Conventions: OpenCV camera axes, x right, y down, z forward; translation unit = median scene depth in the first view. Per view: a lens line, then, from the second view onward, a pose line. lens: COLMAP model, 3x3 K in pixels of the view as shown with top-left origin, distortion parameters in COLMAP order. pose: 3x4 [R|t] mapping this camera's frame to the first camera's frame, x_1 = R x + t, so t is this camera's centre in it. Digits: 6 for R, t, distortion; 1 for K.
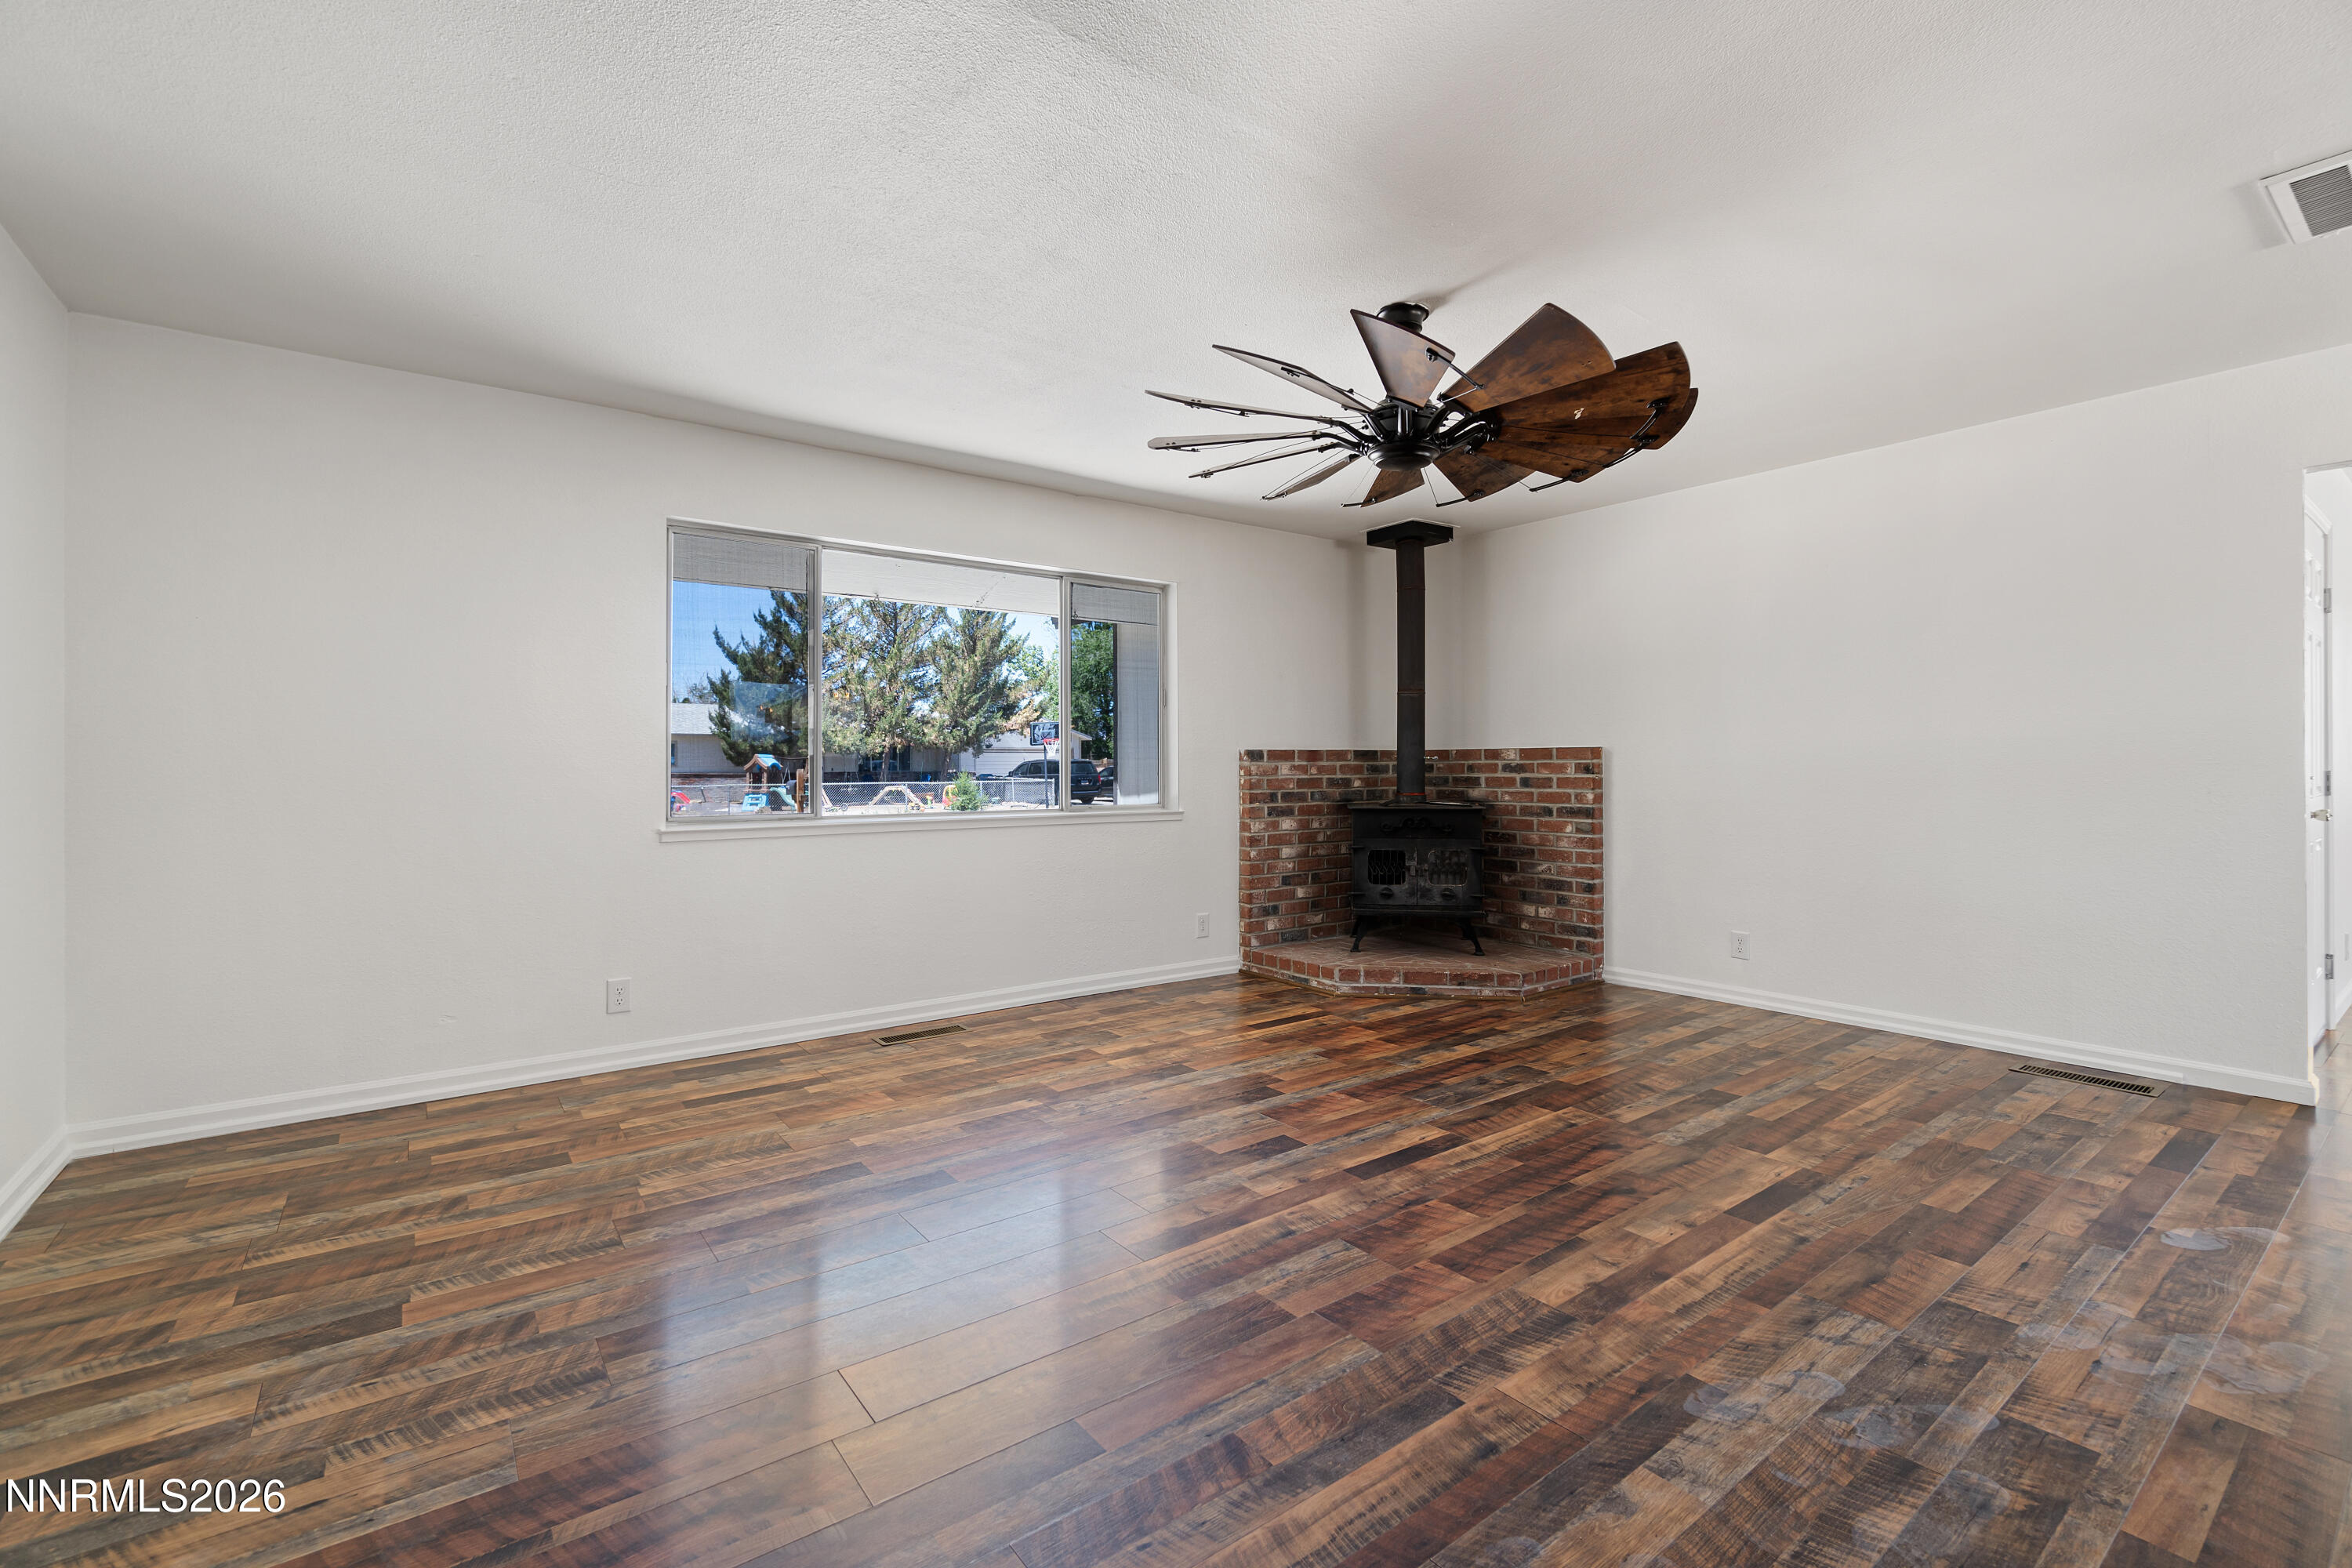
lens RADIAL K [[1019.7, 0, 1163.1], [0, 1019.7, 766.8], [0, 0, 1]] dist [0.000337, 0.000046]
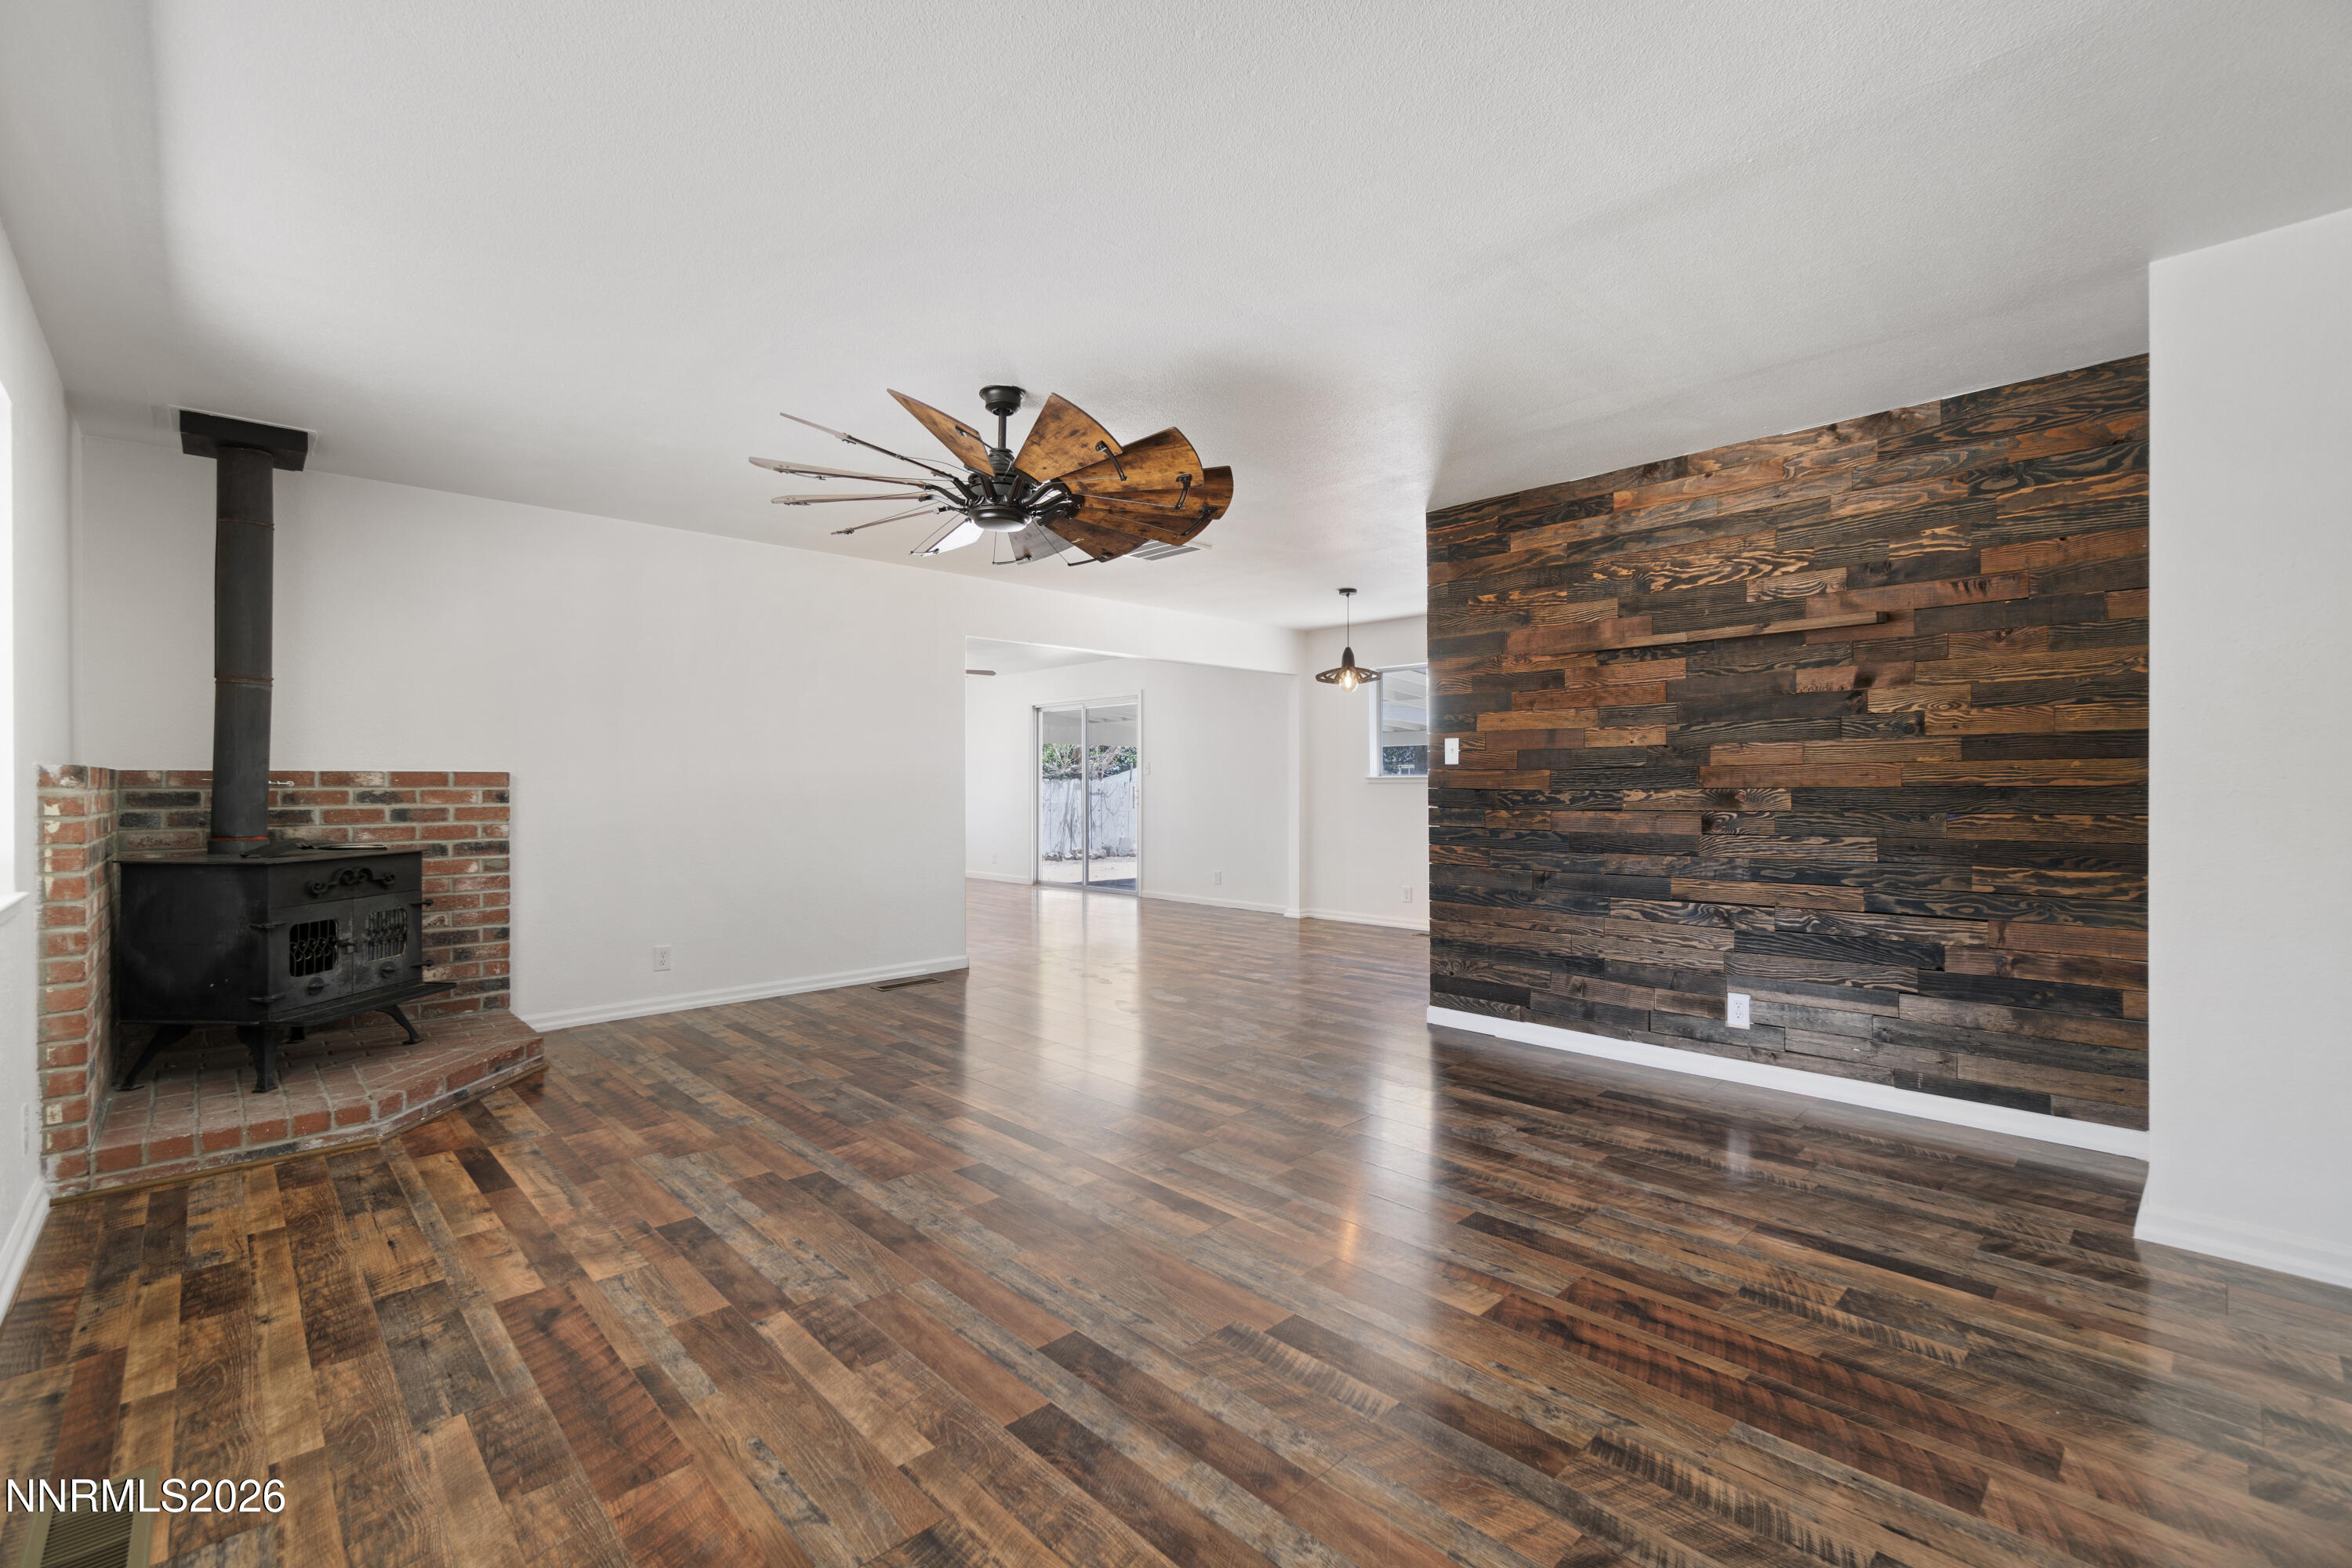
lens RADIAL K [[1004.0, 0, 1176.0], [0, 1004.0, 784.0], [0, 0, 1]] dist [-0.011722, 0.005397]
pose [[-0.124738, 0.006574, 0.992168, -0.684374], [0.006396, 0.999963, -0.005822, -0.000637], [-0.992169, 0.005620, -0.124775, 0.723200]]
